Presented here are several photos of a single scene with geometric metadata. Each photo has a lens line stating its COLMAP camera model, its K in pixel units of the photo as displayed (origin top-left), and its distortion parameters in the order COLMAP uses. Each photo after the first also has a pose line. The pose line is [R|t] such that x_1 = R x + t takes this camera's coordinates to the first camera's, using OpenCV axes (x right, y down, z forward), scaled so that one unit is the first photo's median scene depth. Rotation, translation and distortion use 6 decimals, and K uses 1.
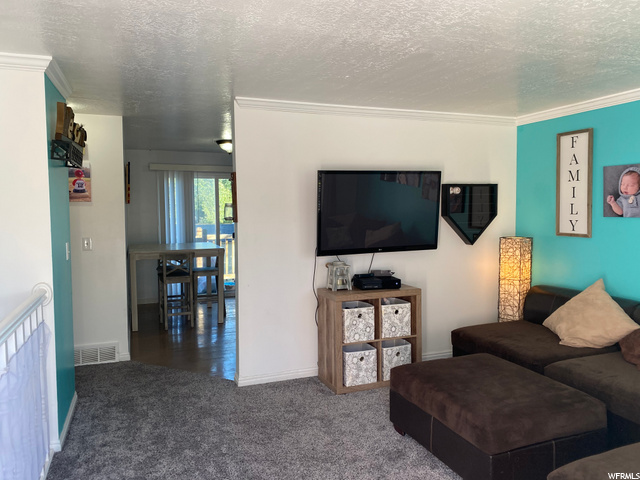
lens RADIAL K [[484.6, 0, 313.4], [0, 484.6, 233.8], [0, 0, 1]] dist [0.008426, -0.004715]
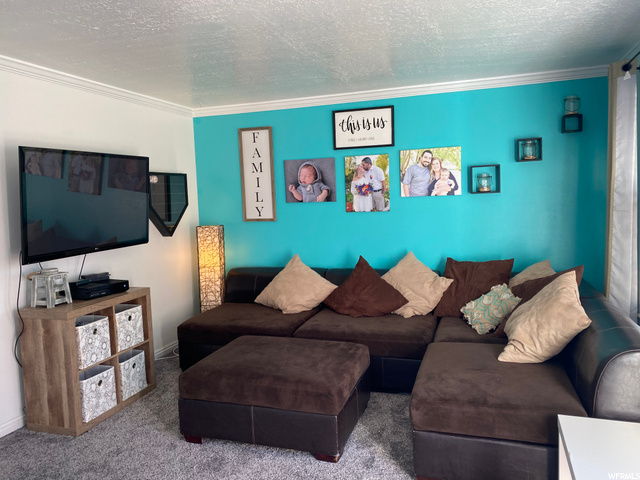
lens RADIAL K [[484.6, 0, 318.9], [0, 484.6, 240.8], [0, 0, 1]] dist [0.008426, -0.004715]
pose [[0.638140, -0.084366, 0.765284, -0.265211], [0.071161, 0.996187, 0.050483, 0.003712], [-0.766625, 0.022243, 0.641710, 0.181432]]
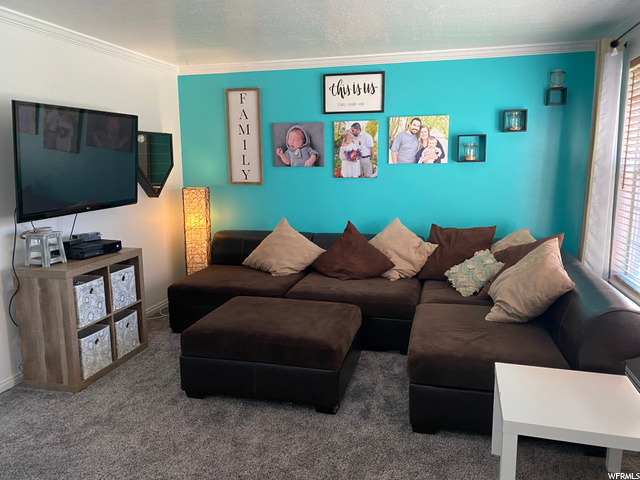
lens RADIAL K [[484.6, 0, 319.0], [0, 484.6, 243.6], [0, 0, 1]] dist [0.008426, -0.004715]
pose [[0.583216, -0.134322, 0.801135, -0.312598], [0.046837, 0.990154, 0.131917, 0.001273], [-0.810966, -0.039414, 0.583764, 0.210900]]
